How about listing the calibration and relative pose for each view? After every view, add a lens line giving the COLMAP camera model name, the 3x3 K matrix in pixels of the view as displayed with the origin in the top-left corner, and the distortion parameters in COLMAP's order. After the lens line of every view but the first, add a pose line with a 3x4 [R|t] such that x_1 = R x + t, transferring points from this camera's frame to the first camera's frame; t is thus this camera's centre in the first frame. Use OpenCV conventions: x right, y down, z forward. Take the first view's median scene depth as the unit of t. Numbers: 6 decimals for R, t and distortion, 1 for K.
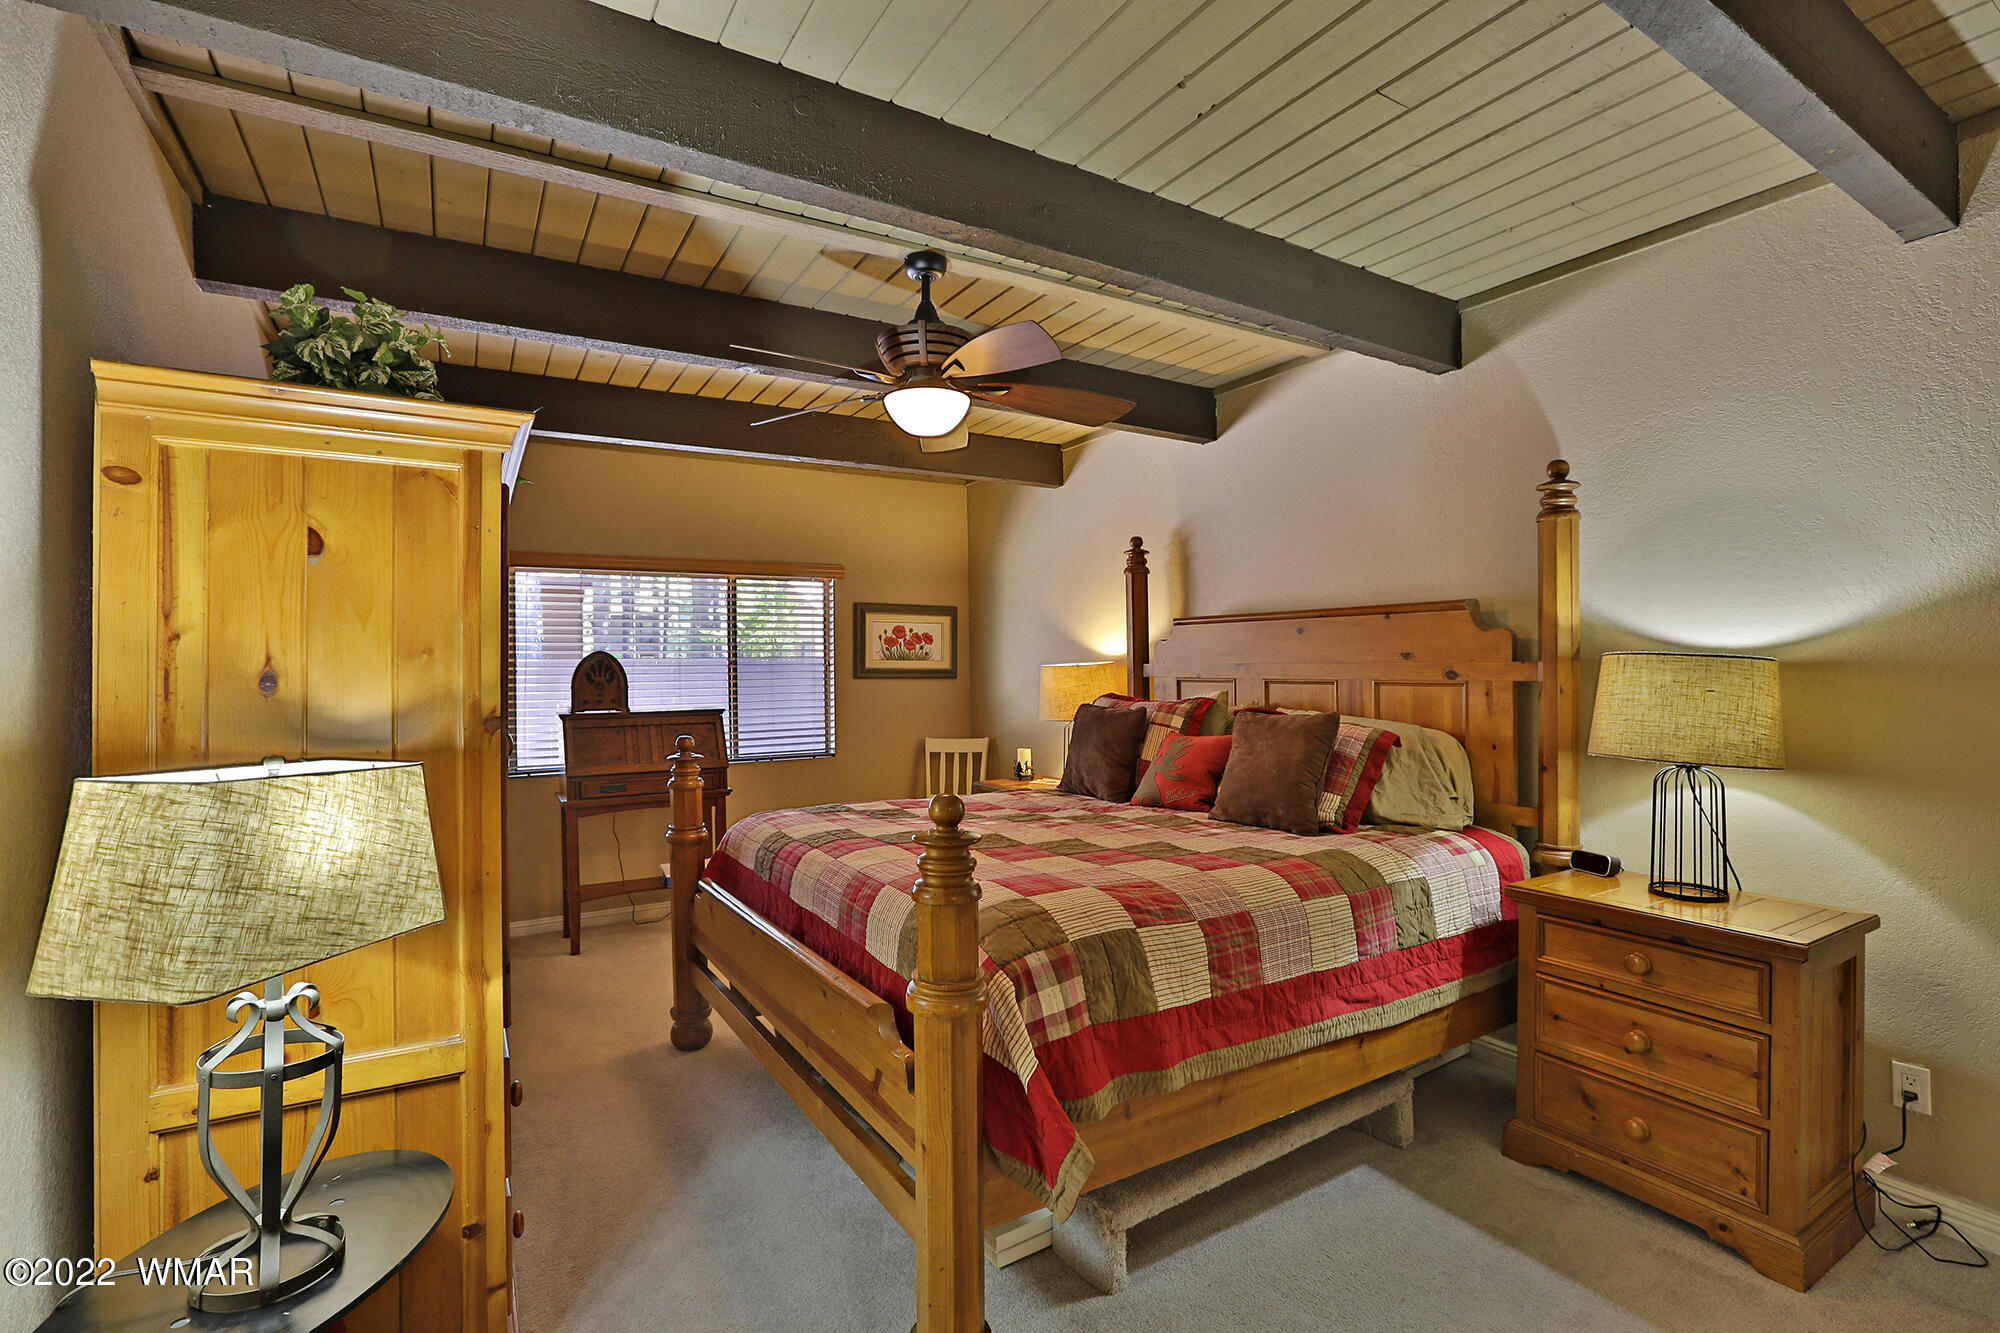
lens RADIAL K [[900.4, 0, 1000.0], [0, 900.4, 666.5], [0, 0, 1]] dist [-0.001036, -0.000126]
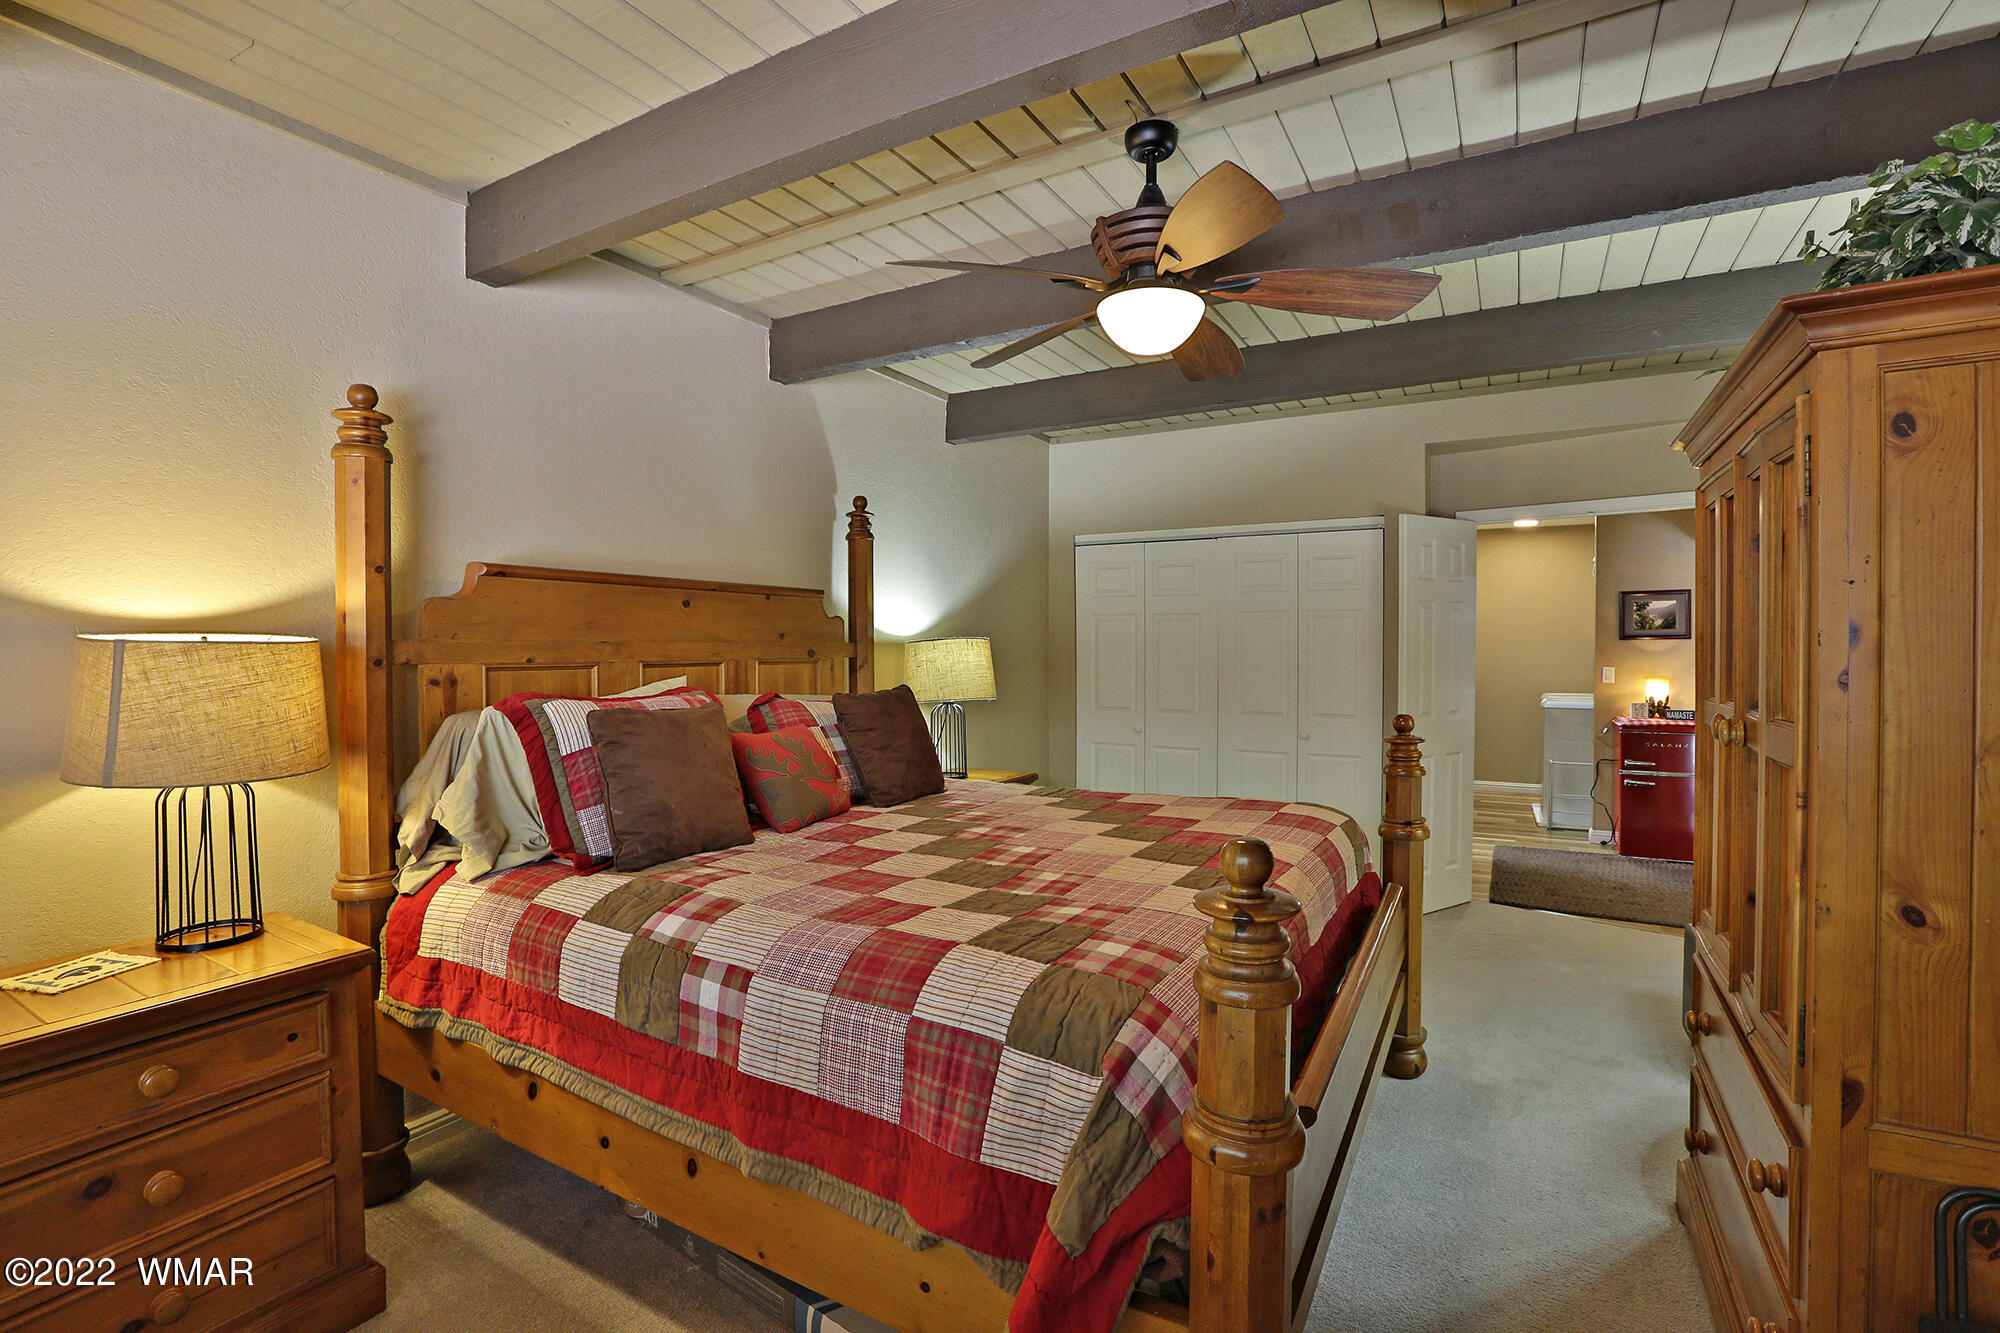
lens RADIAL K [[900.4, 0, 1000.0], [0, 900.4, 666.5], [0, 0, 1]] dist [-0.001036, -0.000126]
pose [[-0.465909, -0.026786, 0.884427, -0.616362], [-0.000923, 0.999556, 0.029787, -0.006983], [-0.884832, 0.013062, -0.465726, 1.218937]]
